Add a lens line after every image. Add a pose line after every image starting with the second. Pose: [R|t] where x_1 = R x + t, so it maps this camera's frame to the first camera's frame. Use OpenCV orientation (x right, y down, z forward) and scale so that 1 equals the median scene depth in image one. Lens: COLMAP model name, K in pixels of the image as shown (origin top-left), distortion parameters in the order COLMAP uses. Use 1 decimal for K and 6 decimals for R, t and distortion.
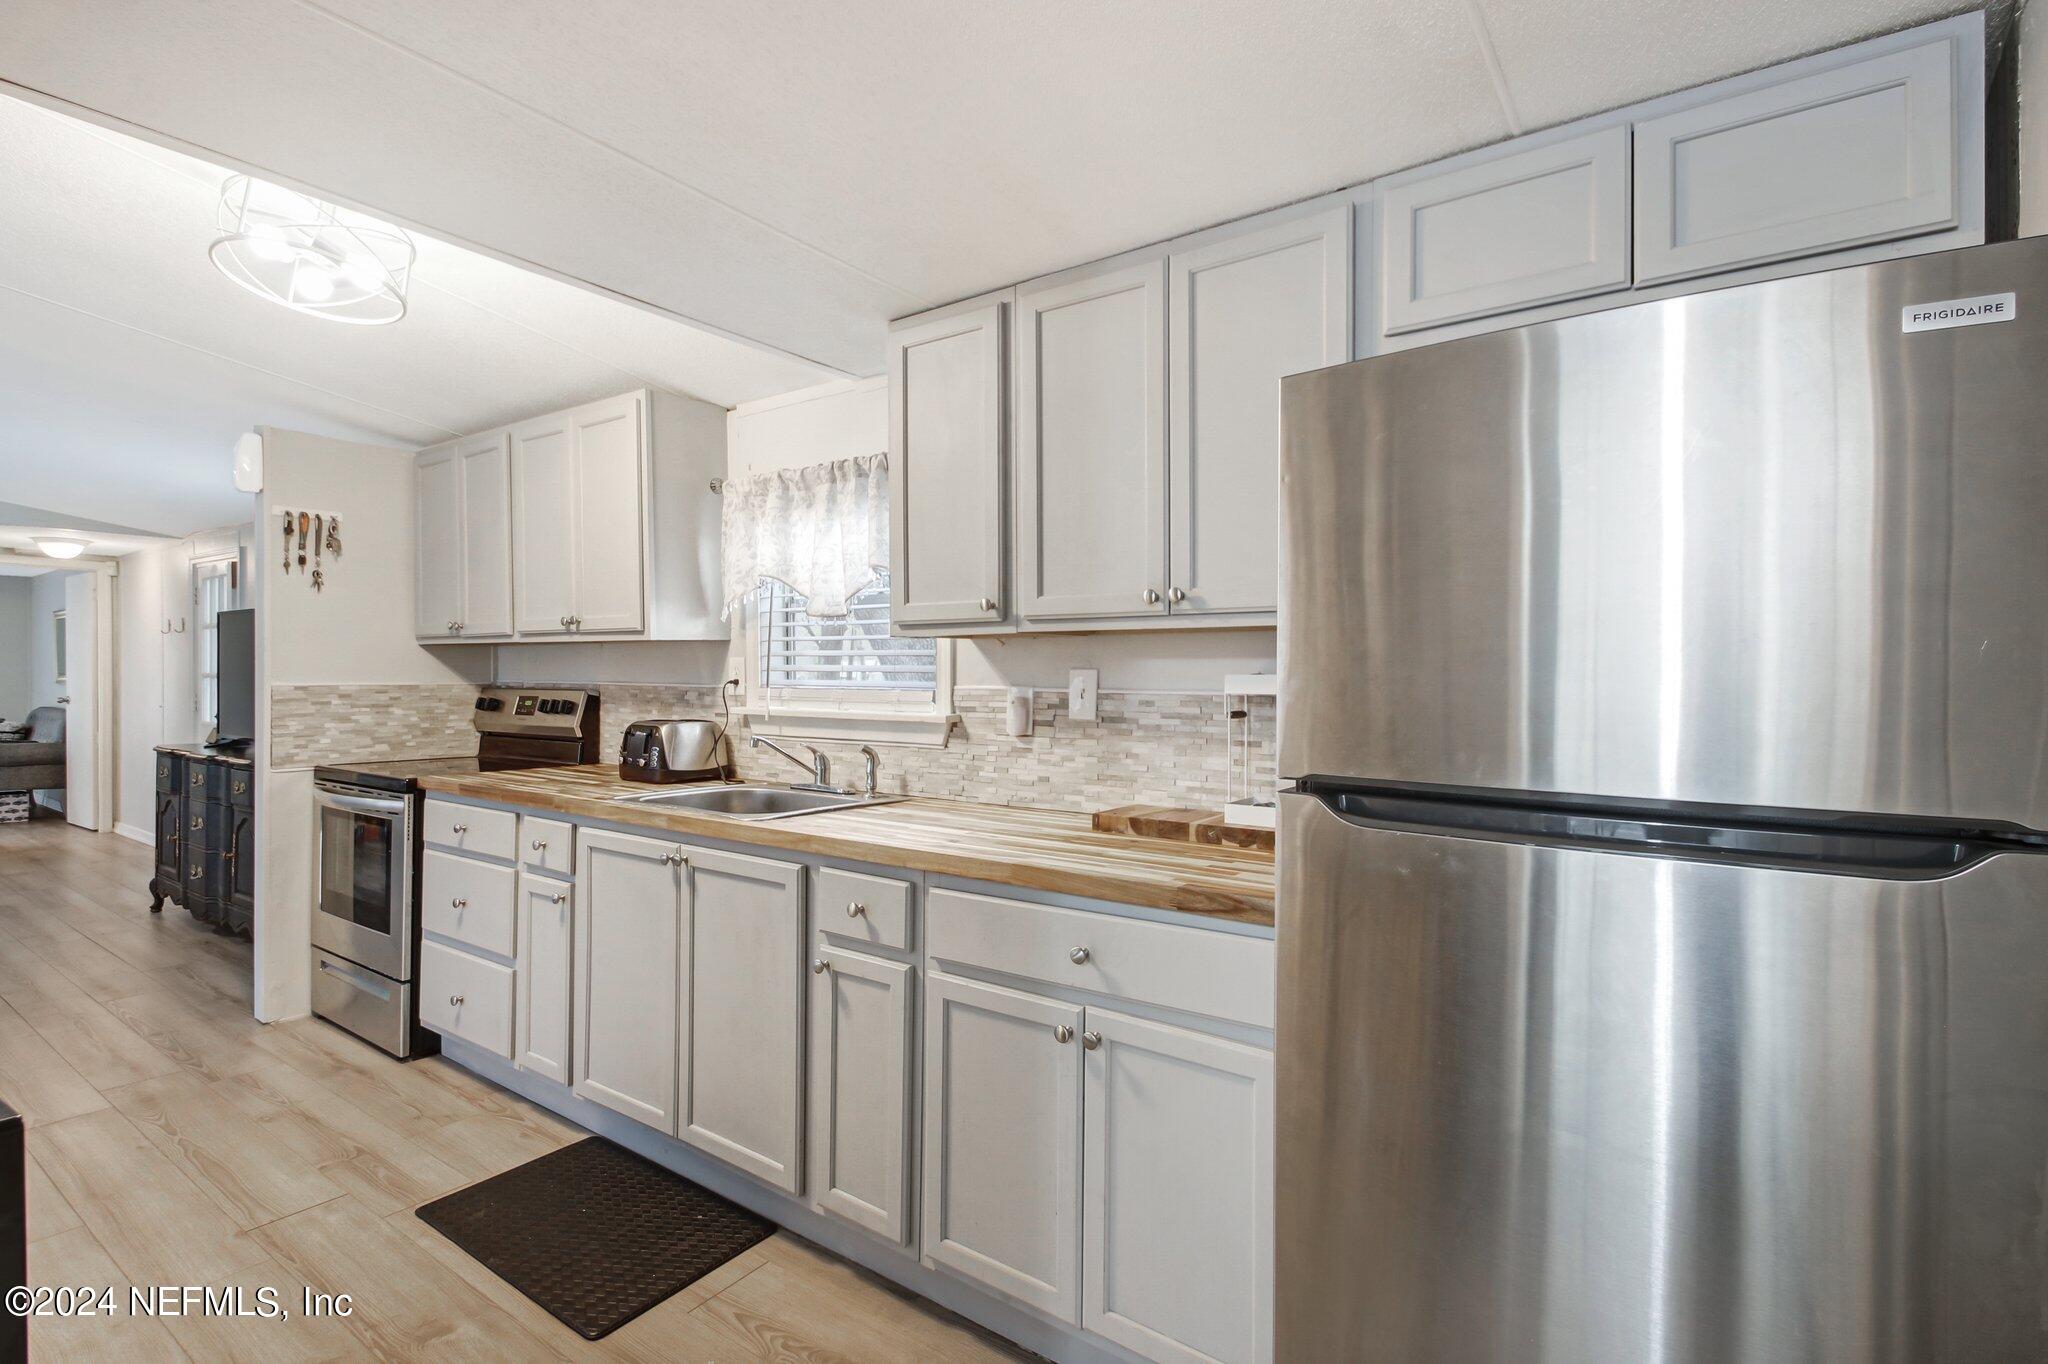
lens RADIAL K [[962.6, 0, 1010.7], [0, 962.6, 675.1], [0, 0, 1]] dist [0.009149, -0.011338]
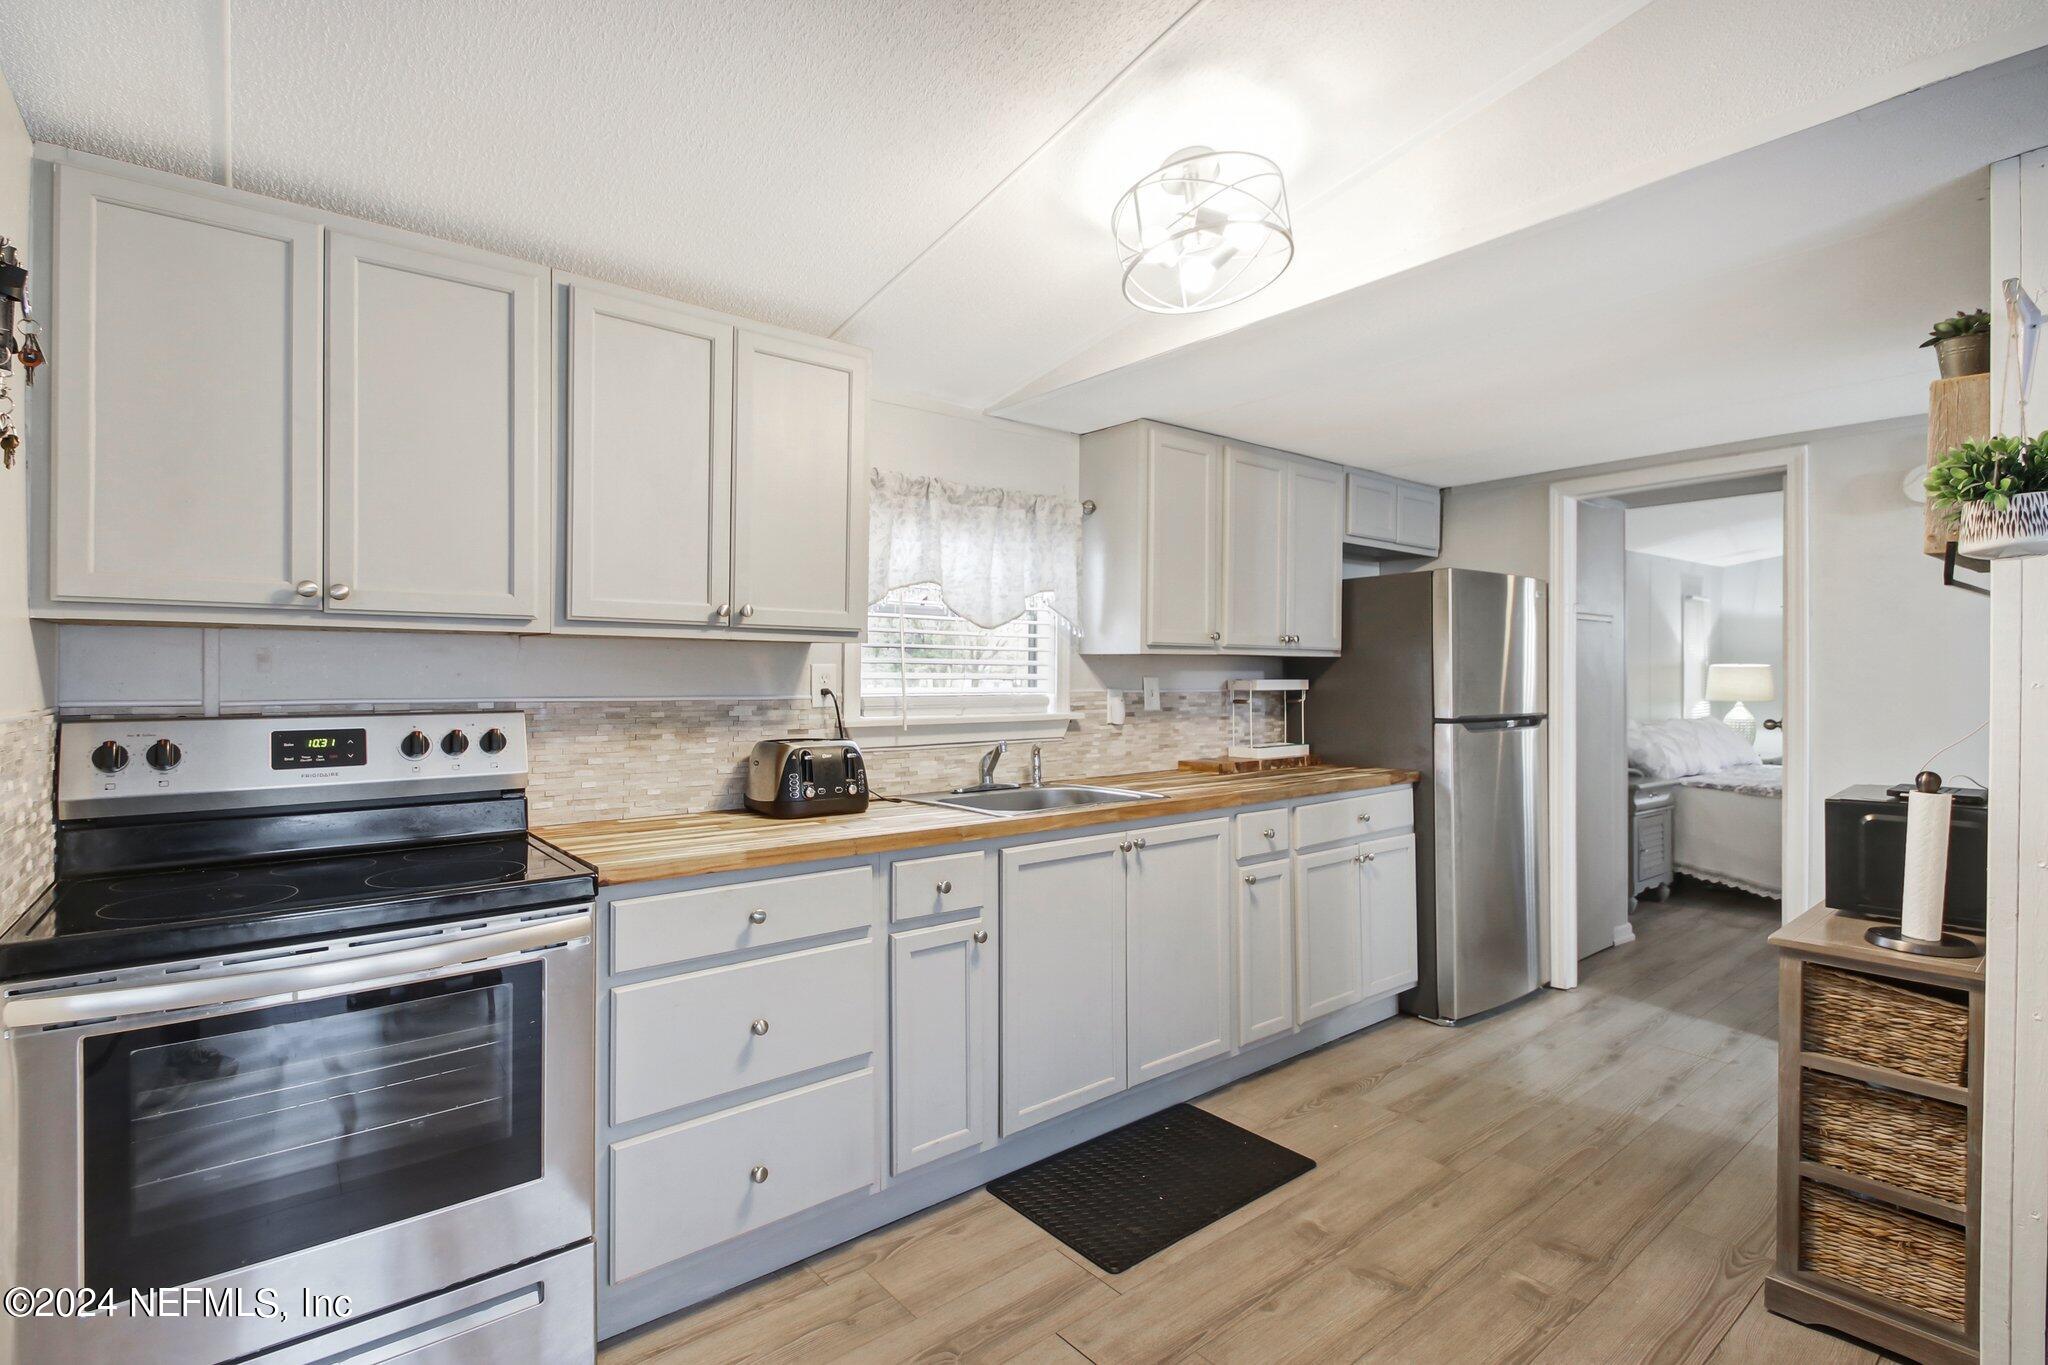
lens RADIAL K [[962.6, 0, 1010.7], [0, 962.6, 675.6], [0, 0, 1]] dist [0.009149, -0.011338]
pose [[0.268552, -0.004242, 0.963256, -1.412621], [-0.000158, 0.999990, 0.004448, -0.014938], [-0.963265, -0.001347, 0.268548, 0.787486]]
